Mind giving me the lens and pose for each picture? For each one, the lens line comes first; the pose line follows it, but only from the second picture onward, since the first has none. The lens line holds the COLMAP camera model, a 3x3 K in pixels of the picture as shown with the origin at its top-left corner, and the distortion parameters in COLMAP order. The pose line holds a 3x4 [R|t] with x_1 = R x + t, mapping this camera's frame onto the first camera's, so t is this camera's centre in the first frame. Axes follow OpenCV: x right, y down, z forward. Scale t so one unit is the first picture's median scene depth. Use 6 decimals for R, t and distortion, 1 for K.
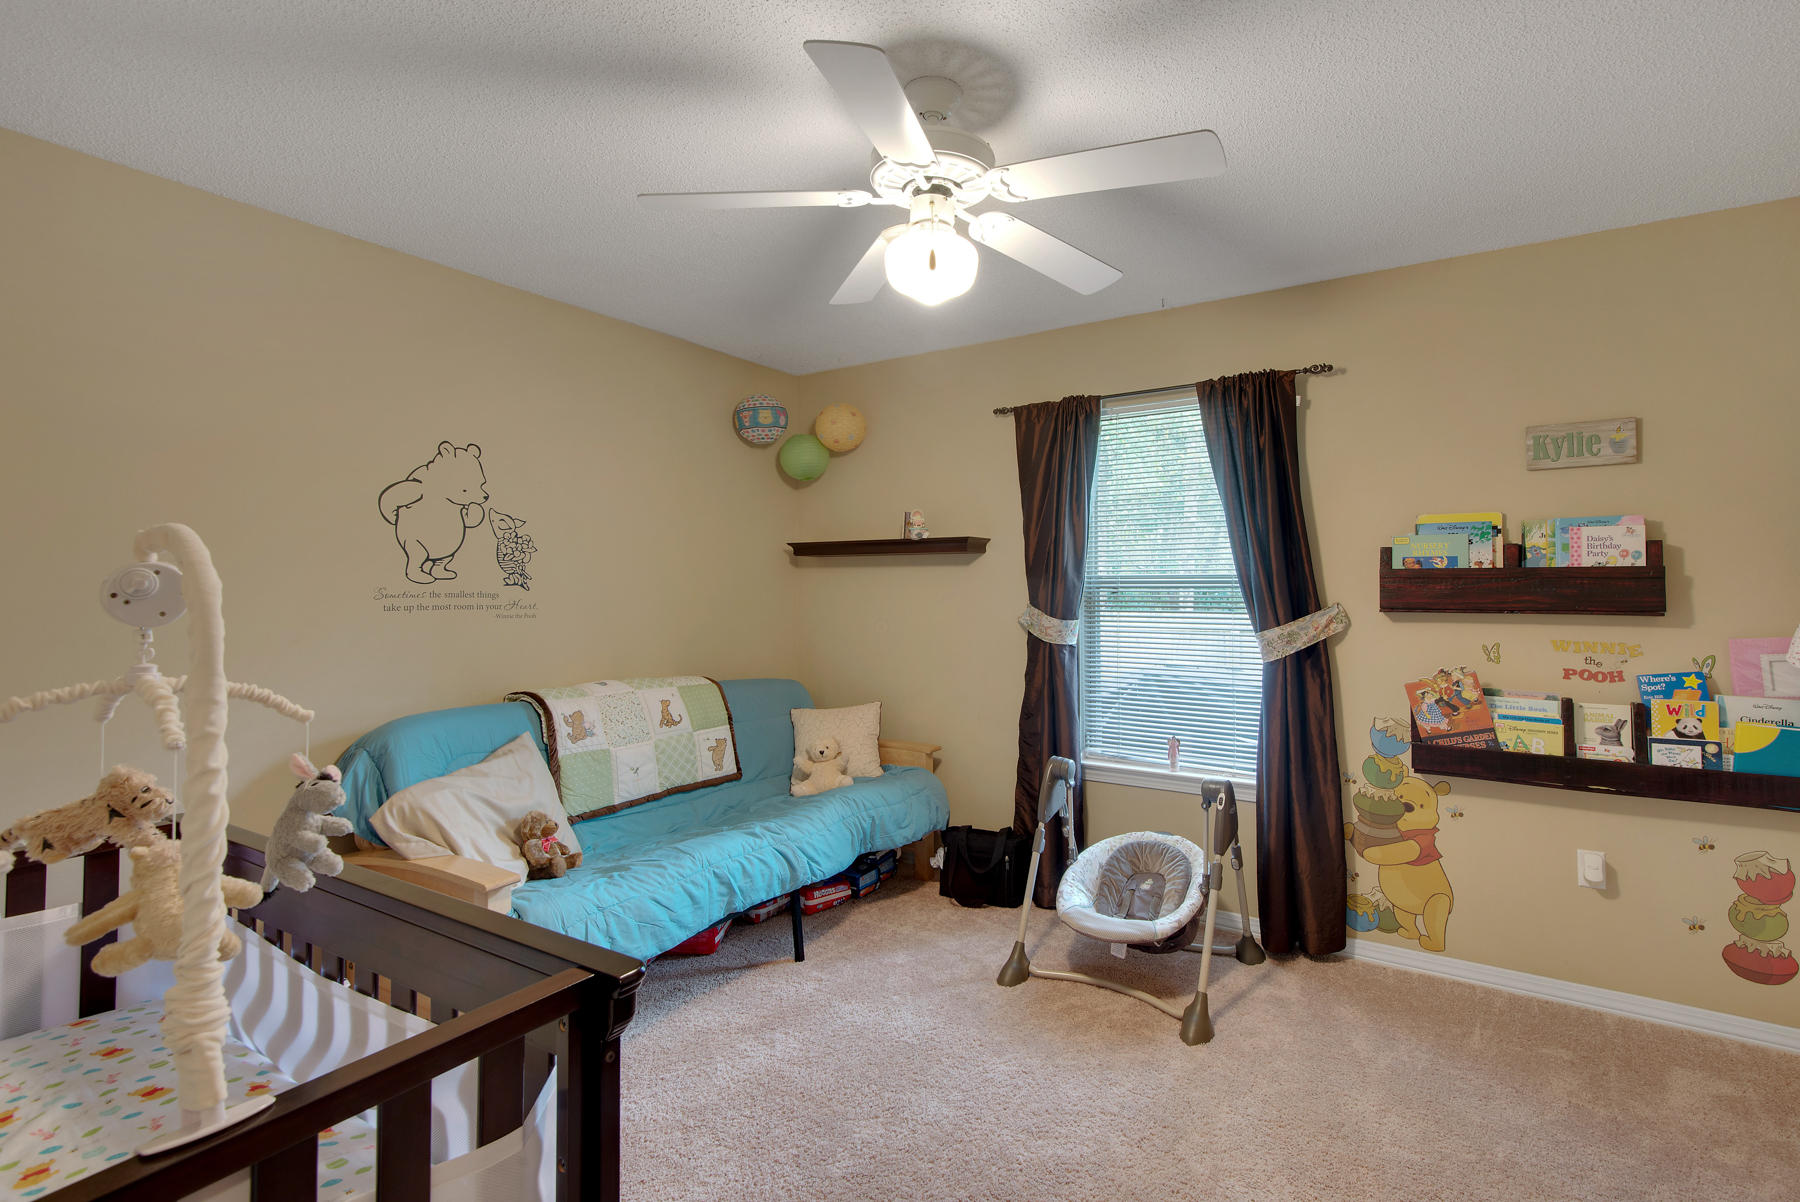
lens RADIAL K [[836.8, 0, 900.0], [0, 836.8, 601.0], [0, 0, 1]] dist [0.020702, -0.000782]
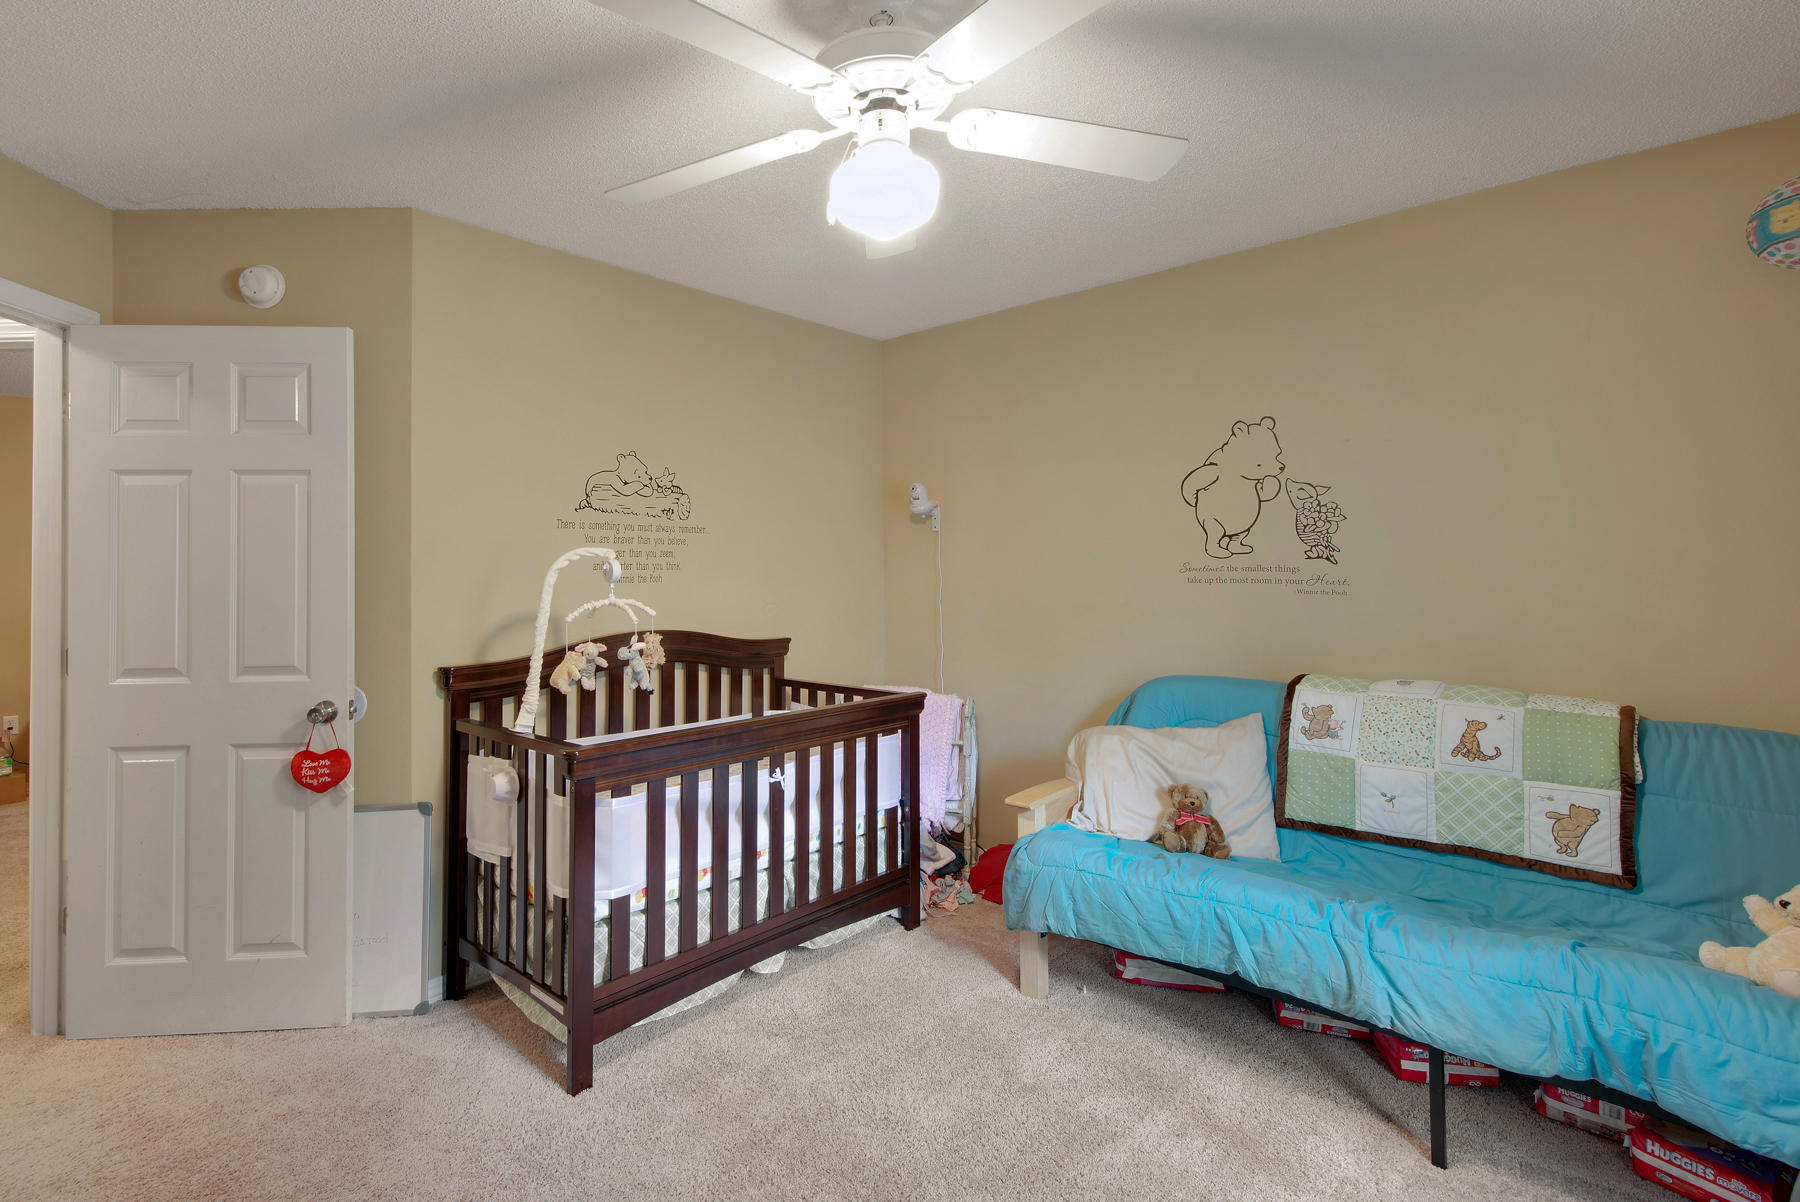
lens RADIAL K [[829.4, 0, 851.8], [0, 829.4, 582.2], [0, 0, 1]] dist [-0.003703, -0.000891]
pose [[-0.139019, 0.016412, -0.990154, 0.513631], [-0.011221, 0.999772, 0.018146, -0.003696], [0.990226, 0.013633, -0.138803, 0.634317]]
